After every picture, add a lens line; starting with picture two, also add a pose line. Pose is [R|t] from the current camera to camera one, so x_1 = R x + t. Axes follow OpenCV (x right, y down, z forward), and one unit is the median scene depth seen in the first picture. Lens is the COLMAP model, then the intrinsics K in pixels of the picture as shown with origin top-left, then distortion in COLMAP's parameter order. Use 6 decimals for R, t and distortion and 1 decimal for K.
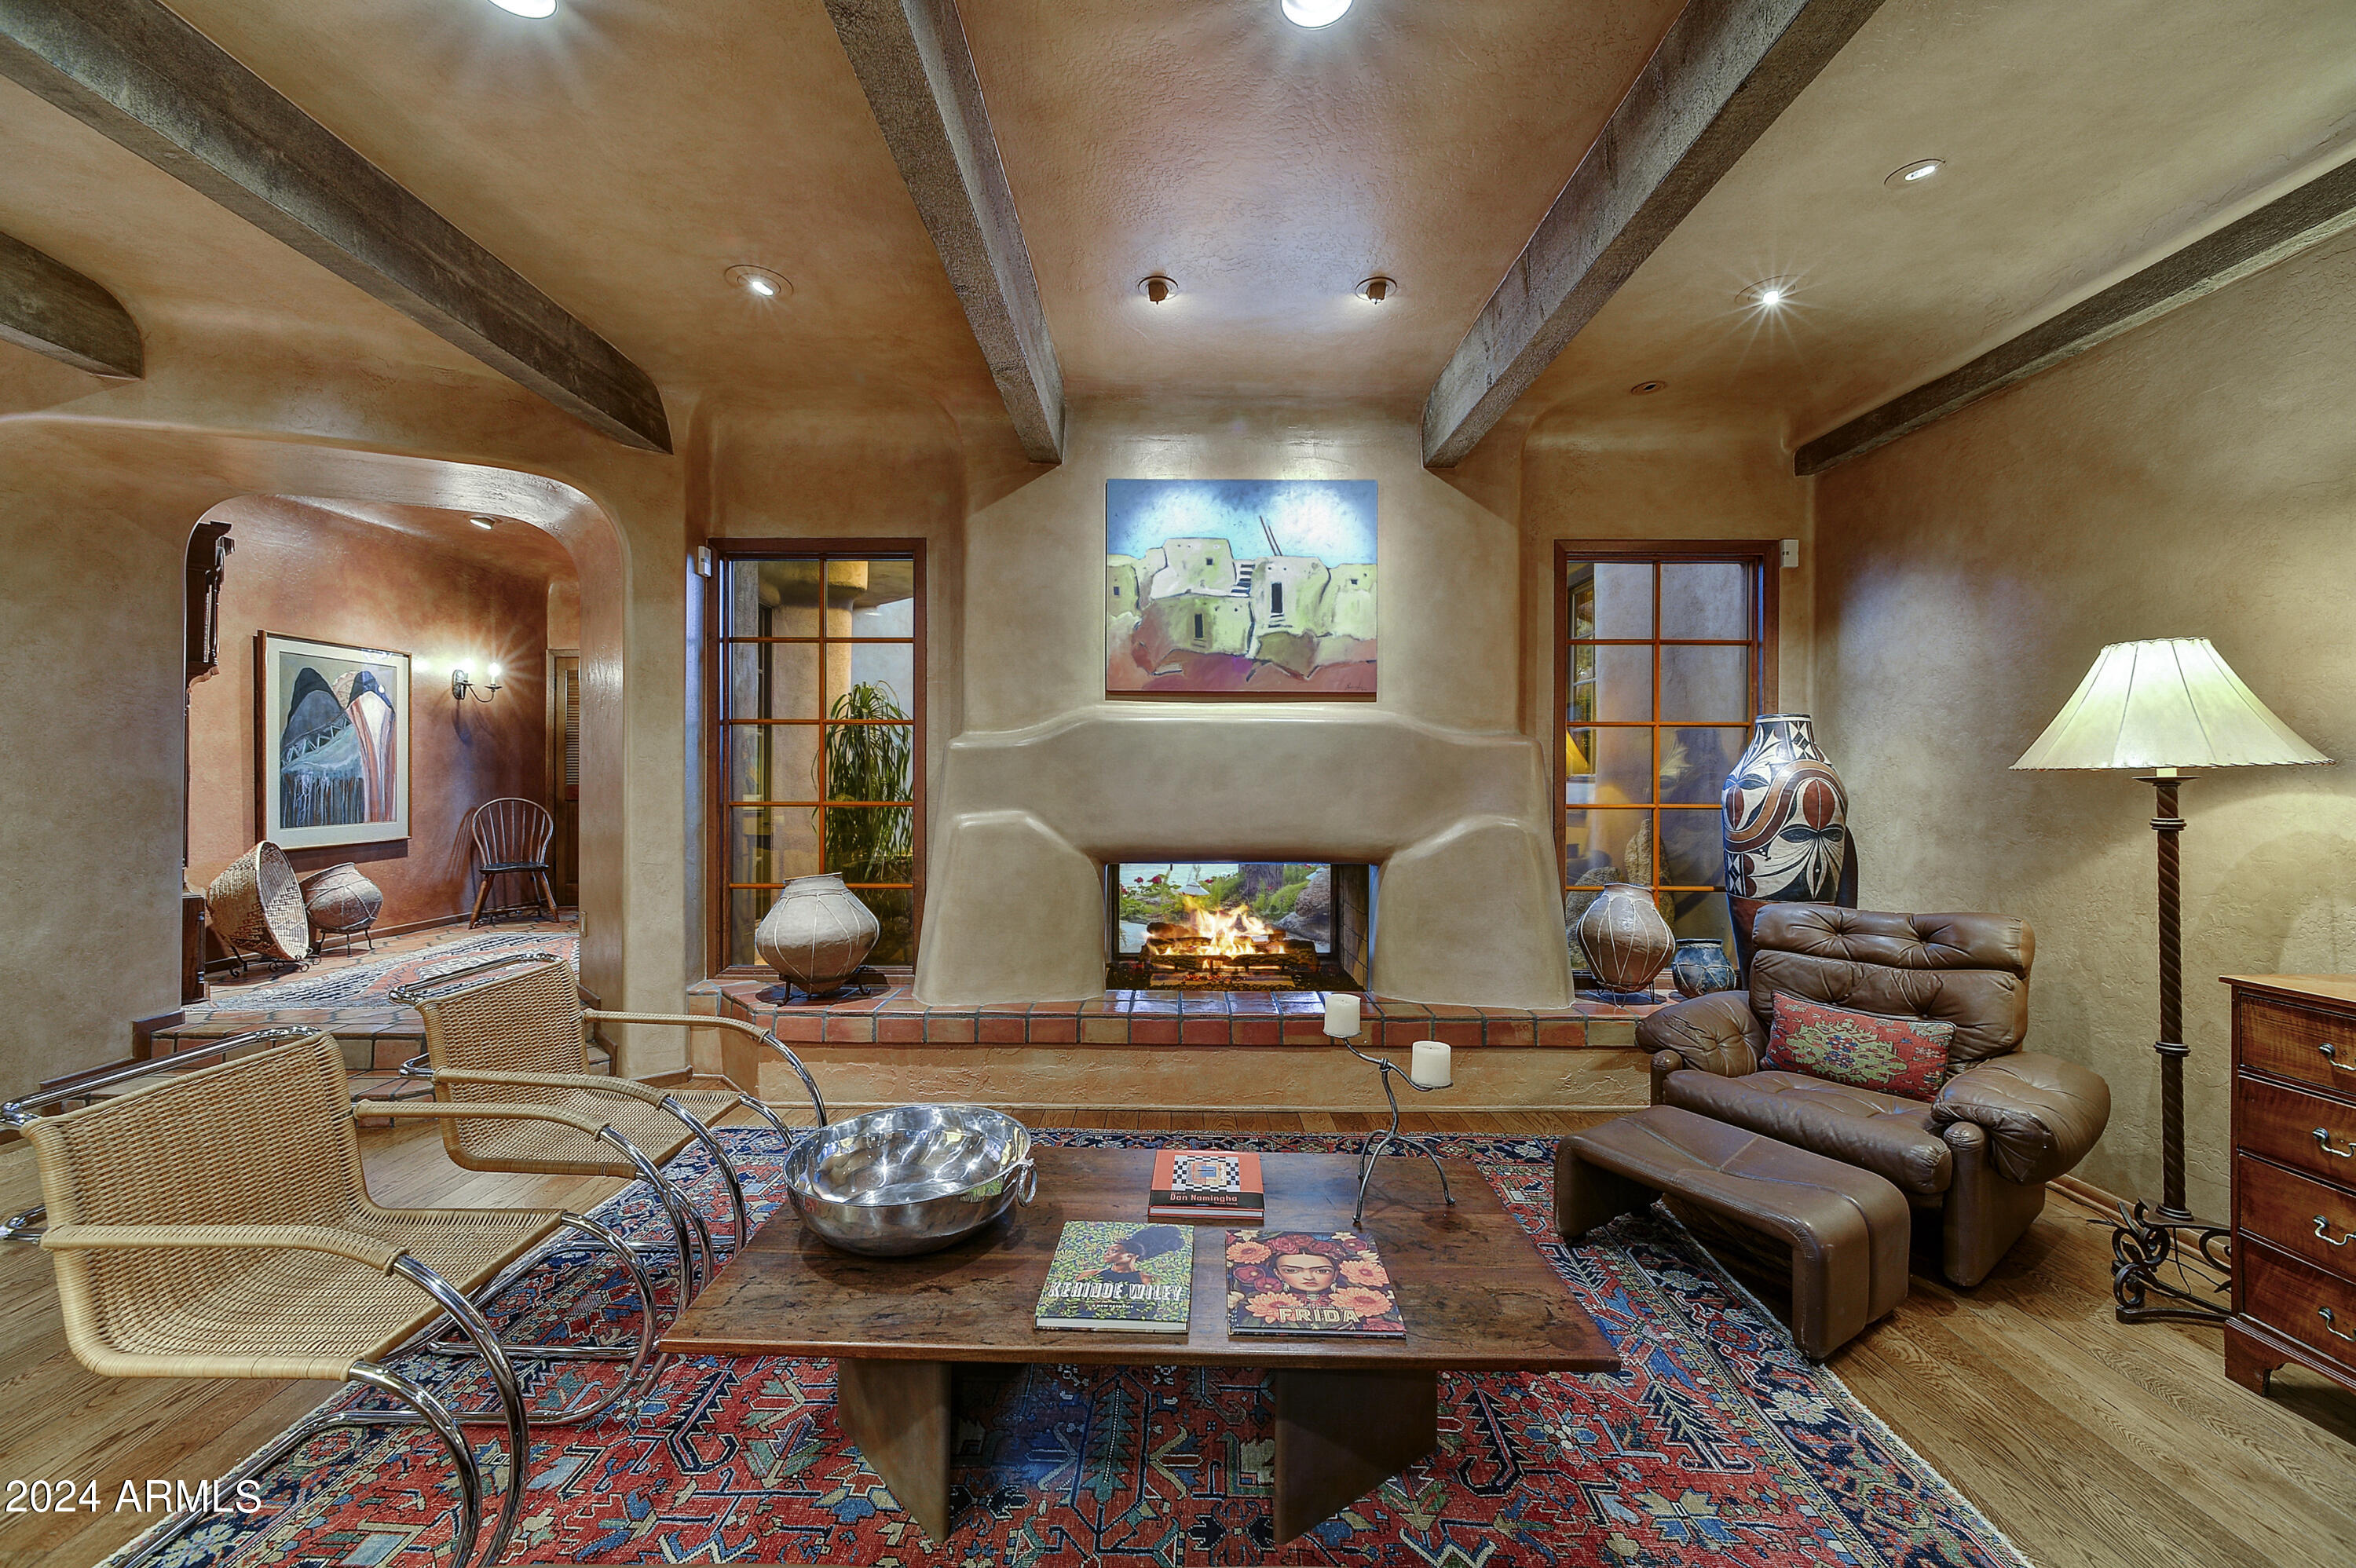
lens RADIAL K [[940.2, 0, 1173.3], [0, 940.2, 779.3], [0, 0, 1]] dist [-0.003265, -0.000255]
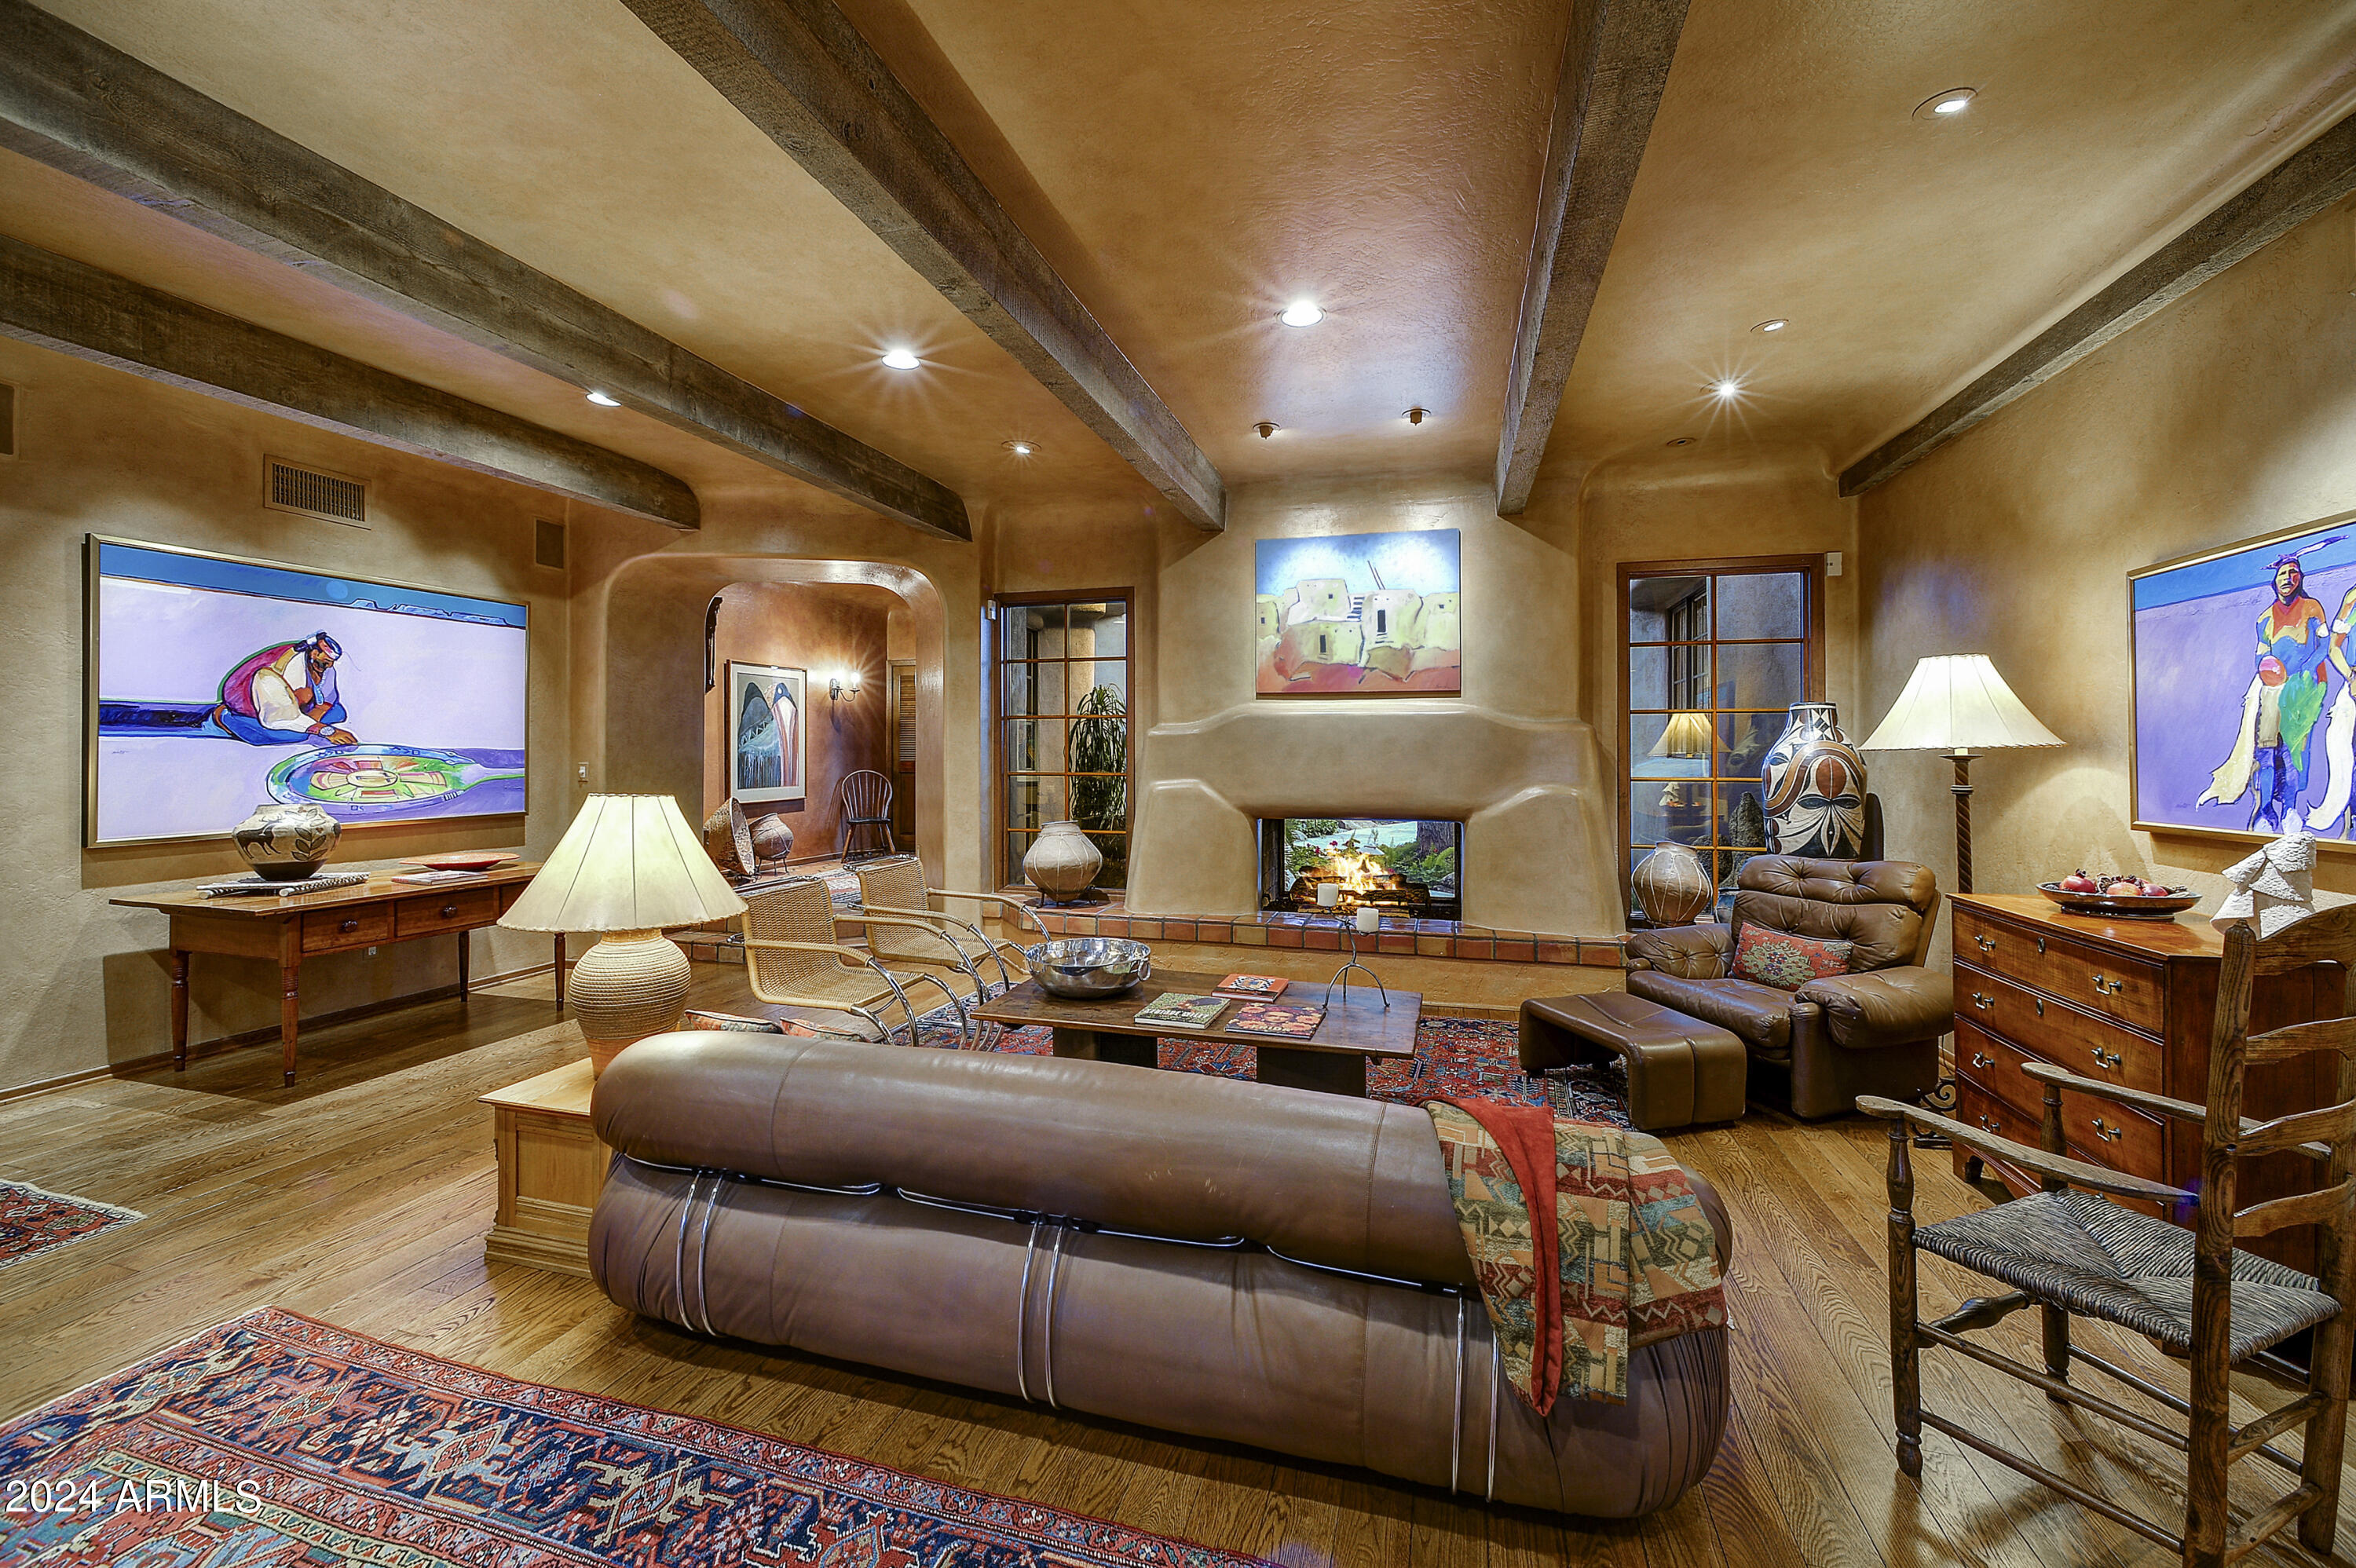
lens RADIAL K [[940.2, 0, 1177.6], [0, 940.2, 764.0], [0, 0, 1]] dist [-0.003265, -0.000255]
pose [[0.962936, 0.001913, -0.269724, 0.194504], [0.000133, 0.999971, 0.007566, -0.000016], [0.269730, -0.007321, 0.962908, -0.371636]]
